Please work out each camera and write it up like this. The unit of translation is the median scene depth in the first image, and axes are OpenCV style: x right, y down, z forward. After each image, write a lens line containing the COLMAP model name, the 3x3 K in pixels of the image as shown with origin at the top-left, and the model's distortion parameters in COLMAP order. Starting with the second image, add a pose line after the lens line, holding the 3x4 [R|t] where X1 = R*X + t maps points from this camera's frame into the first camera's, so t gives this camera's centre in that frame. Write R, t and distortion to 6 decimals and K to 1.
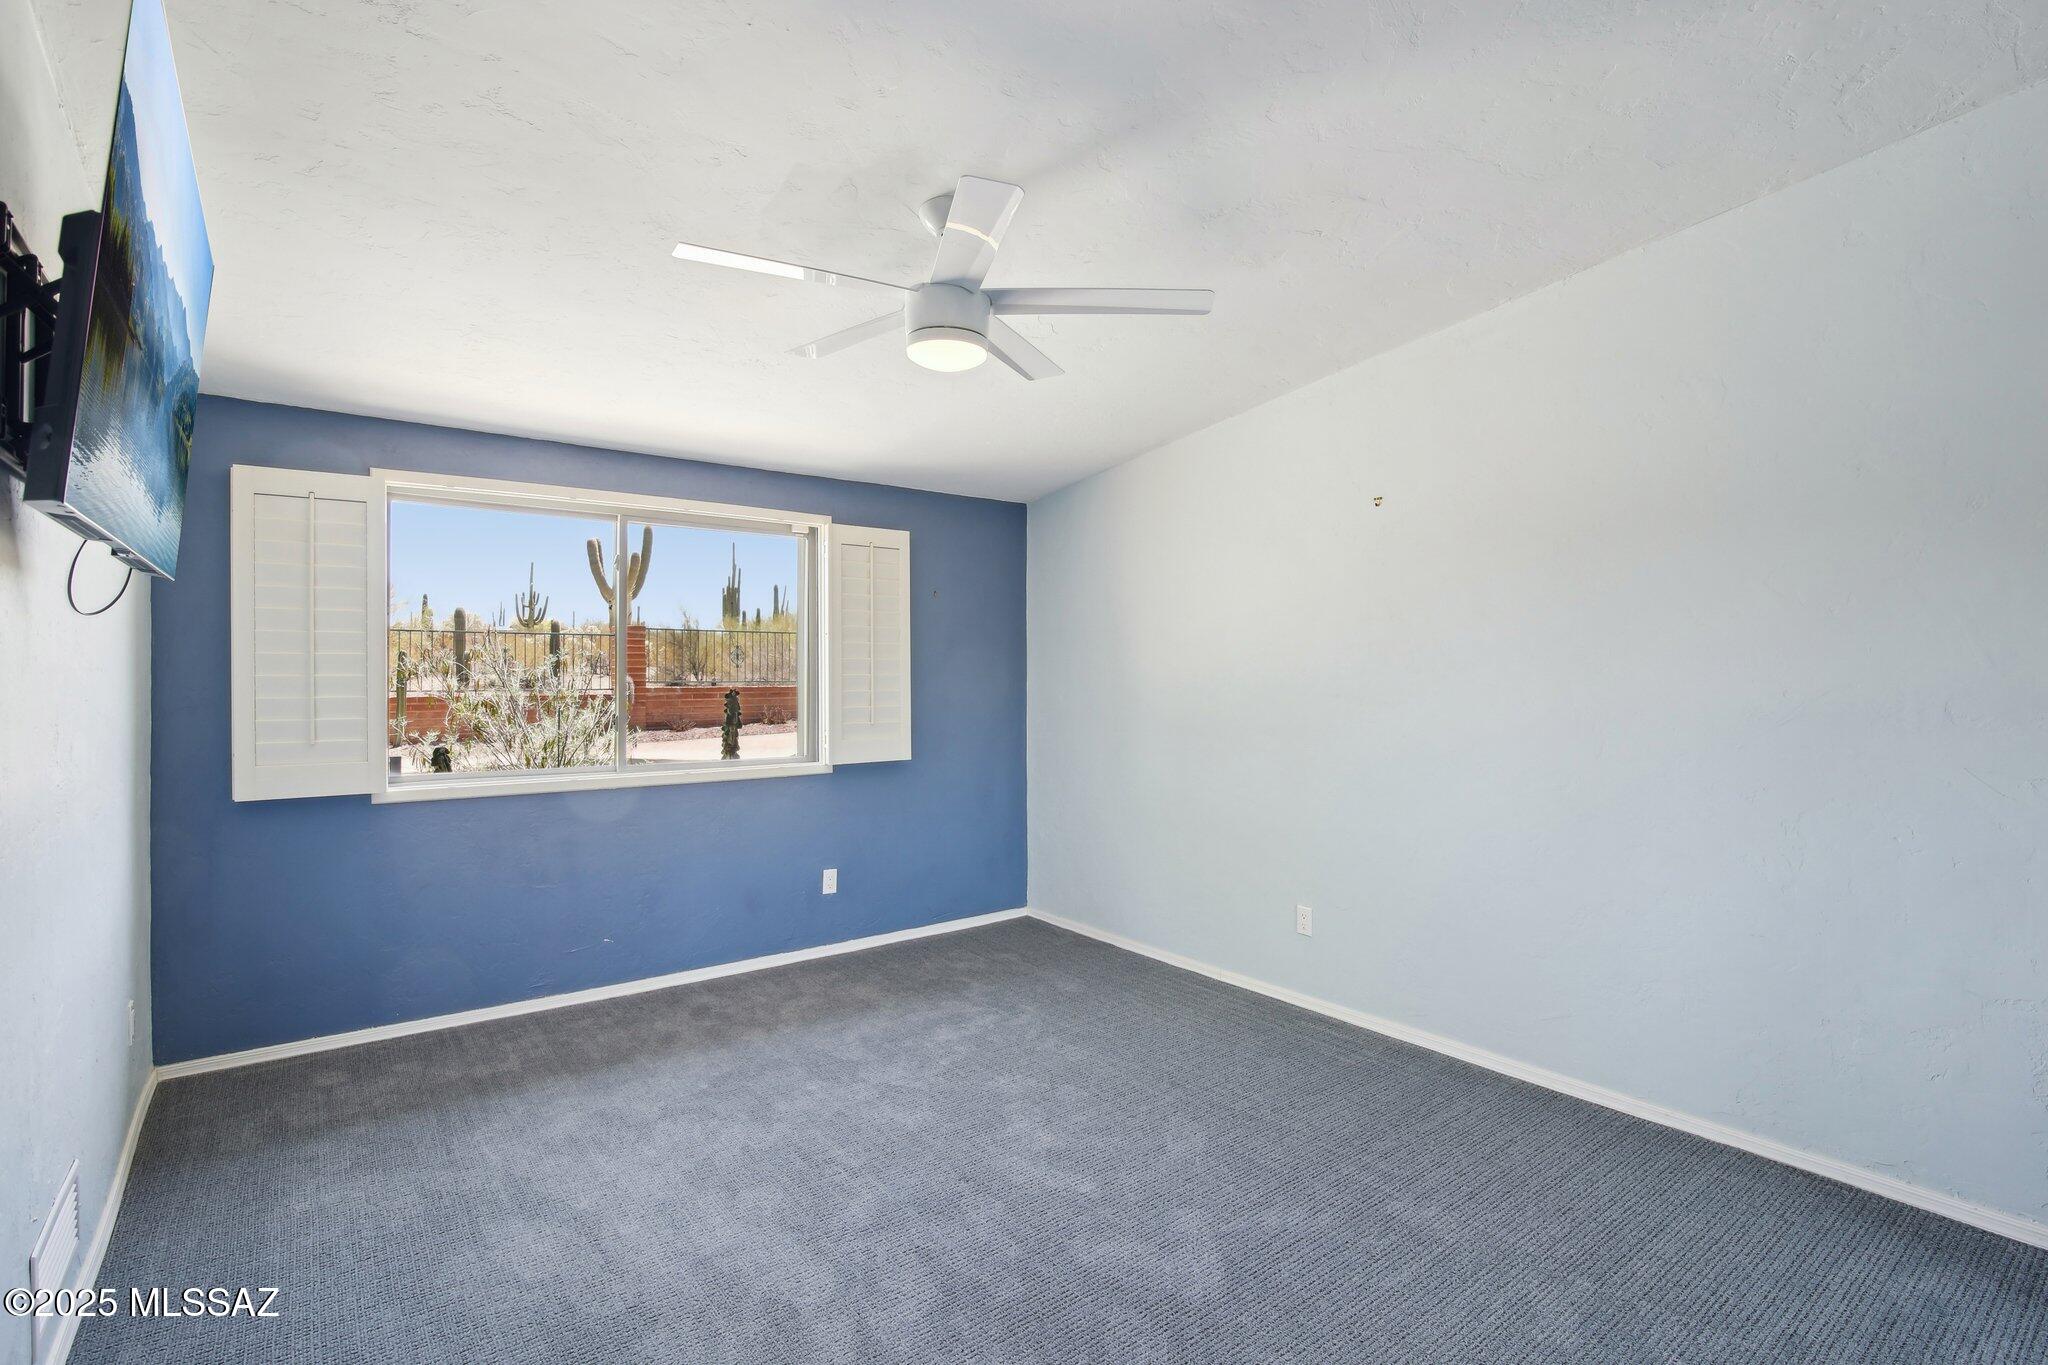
lens RADIAL K [[975.6, 0, 1025.1], [0, 975.6, 673.4], [0, 0, 1]] dist [-0.003316, -0.000211]
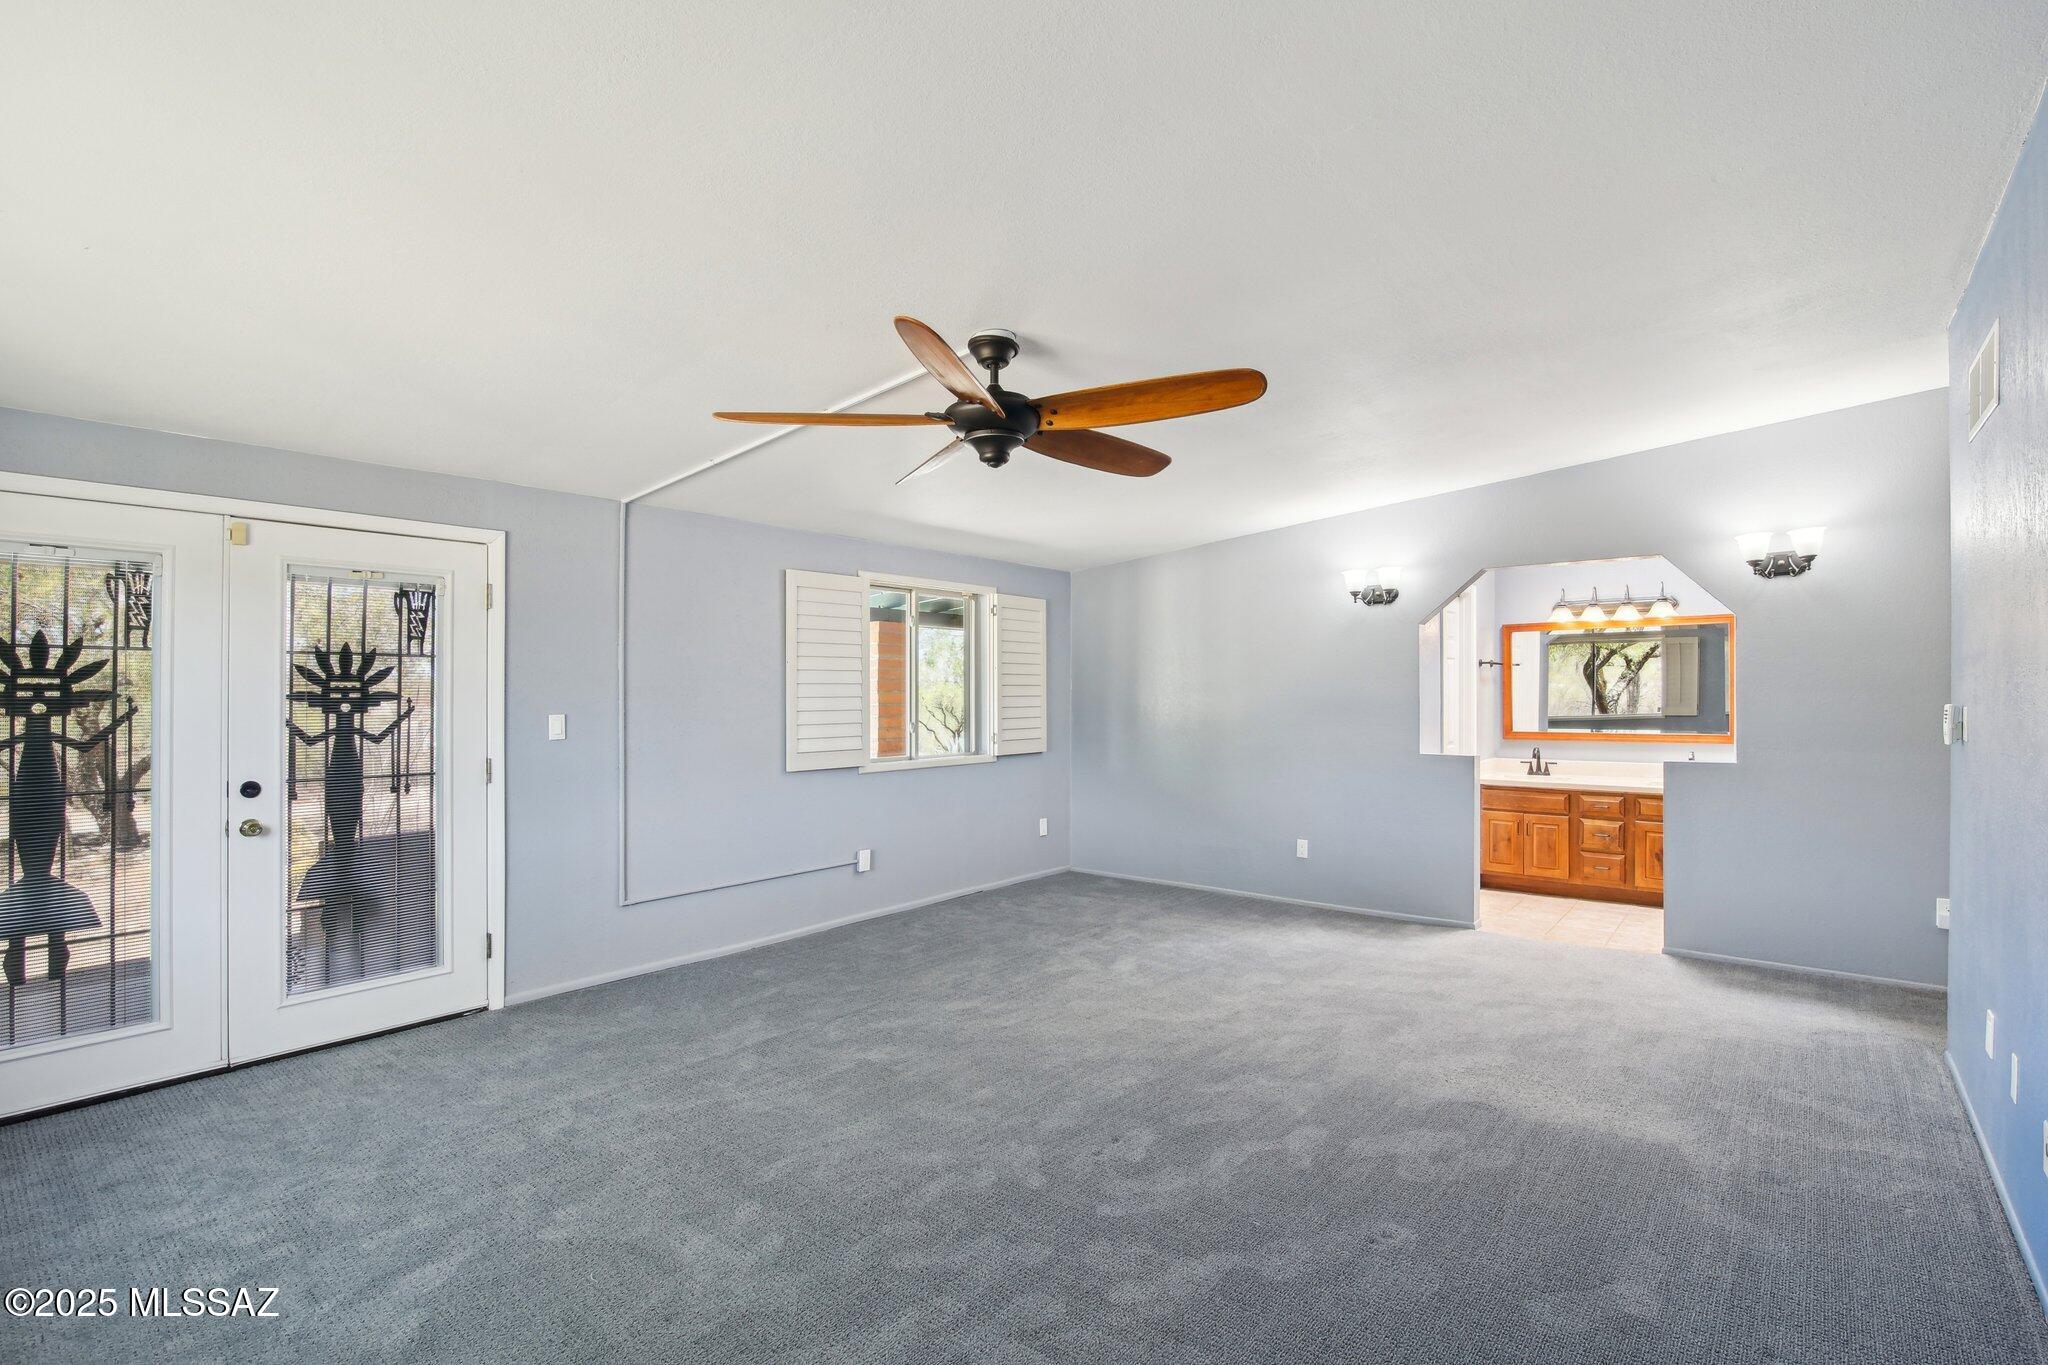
lens RADIAL K [[975.6, 0, 1025.1], [0, 975.6, 673.4], [0, 0, 1]] dist [-0.003316, -0.000211]
pose [[0.950684, 0.002754, 0.310148, -0.812300], [-0.000416, 0.999971, -0.007604, -0.025773], [-0.310159, 0.007100, 0.950658, -0.552607]]
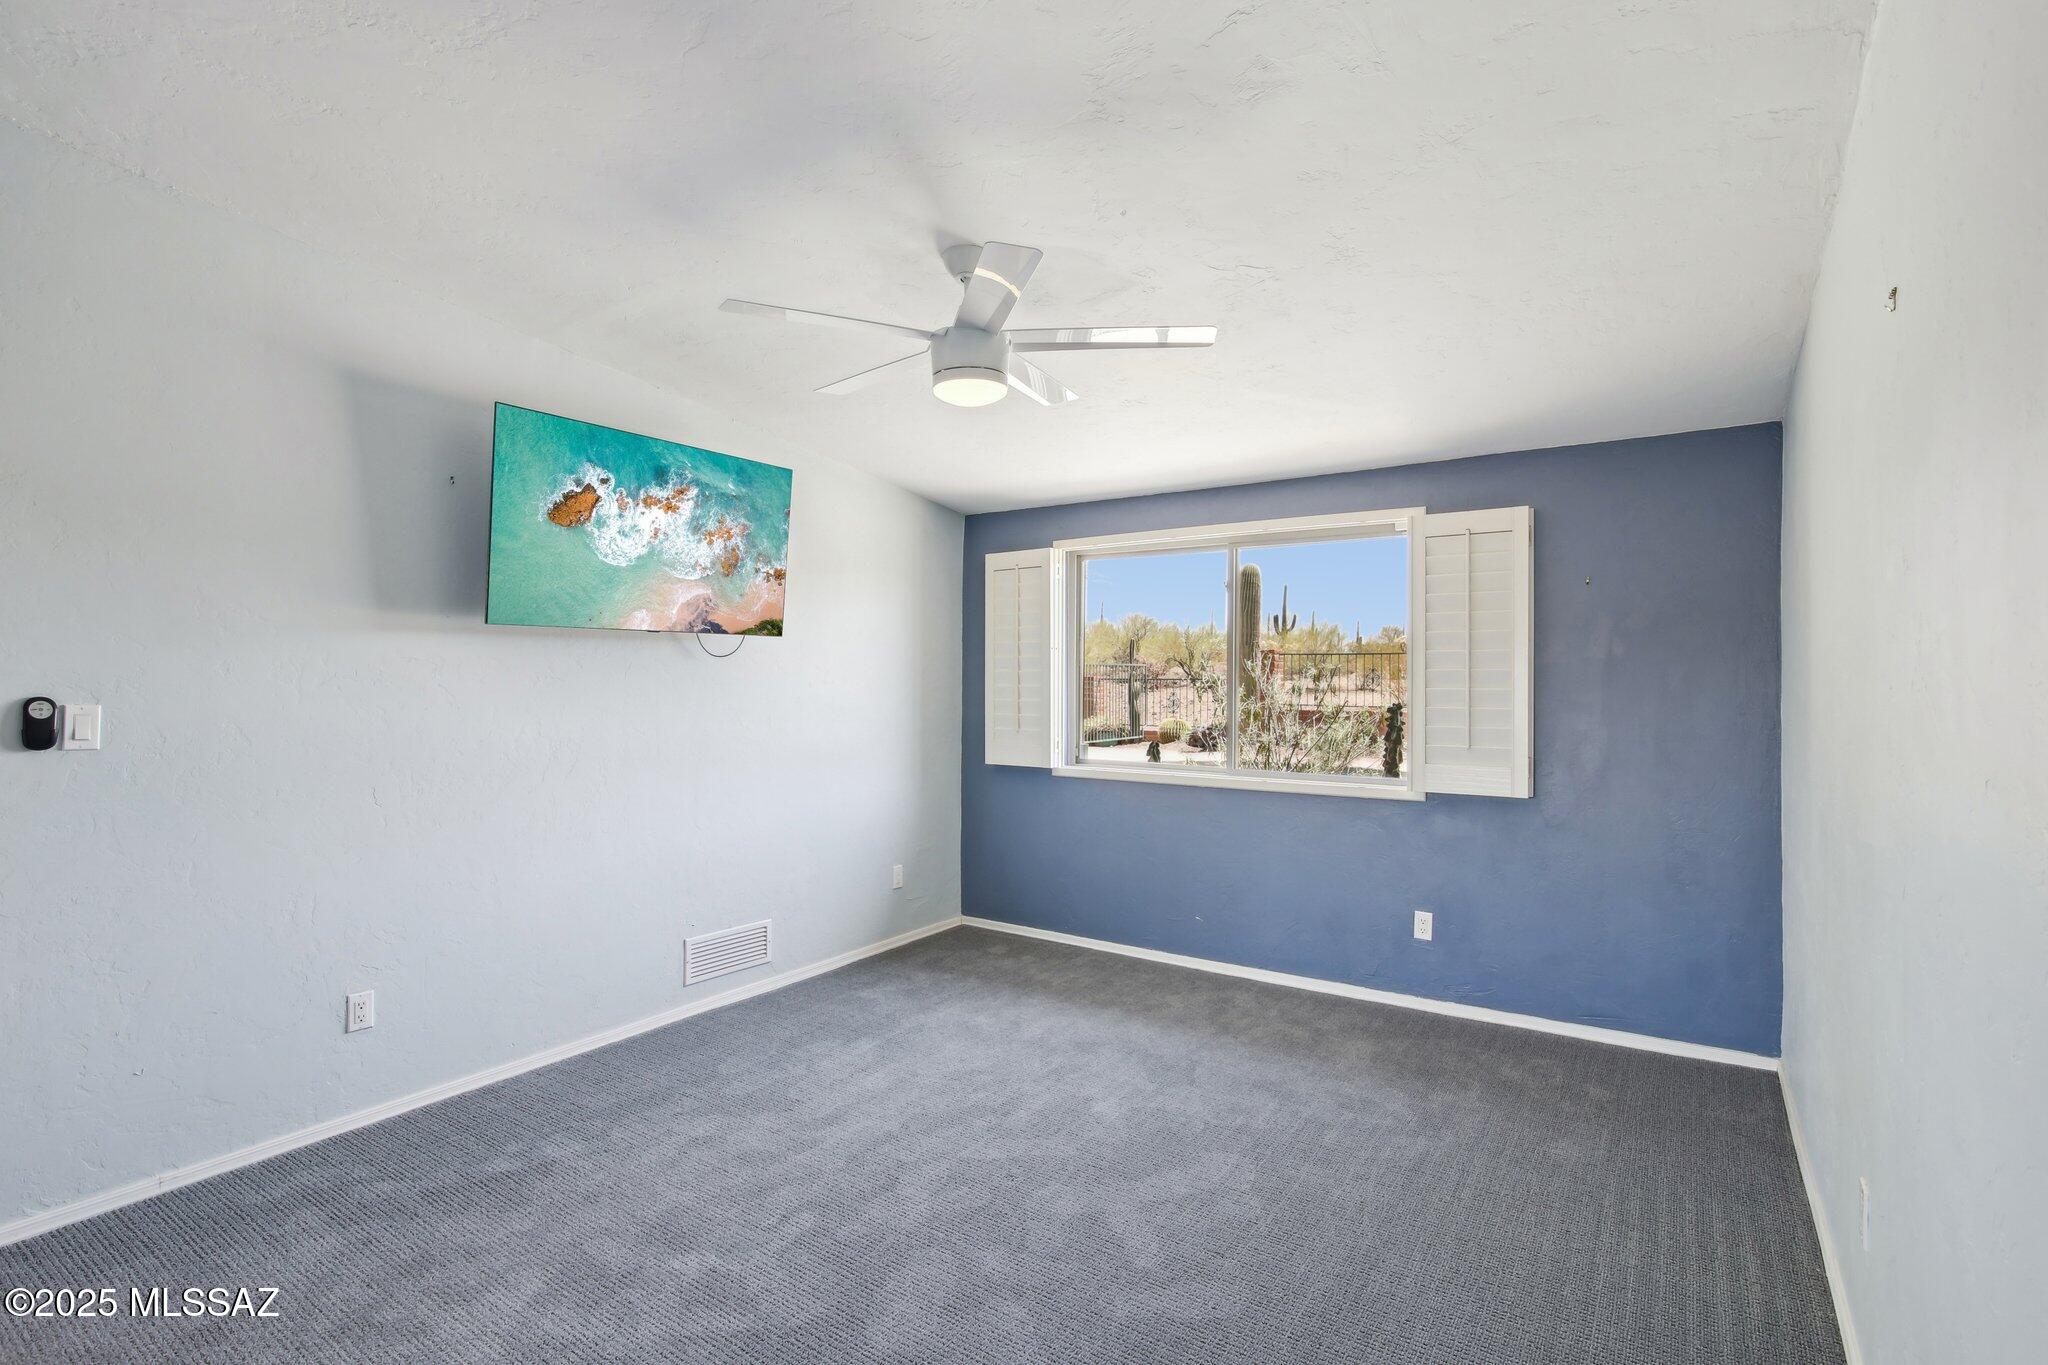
lens RADIAL K [[961.3, 0, 1024.0], [0, 961.3, 682.5], [0, 0, 1]] dist [0.000188, 0.000427]
pose [[0.314441, -0.000141, -0.949277, 0.570788], [-0.008542, 0.999959, -0.002977, 0.001916], [0.949238, 0.009045, 0.314427, 0.440929]]
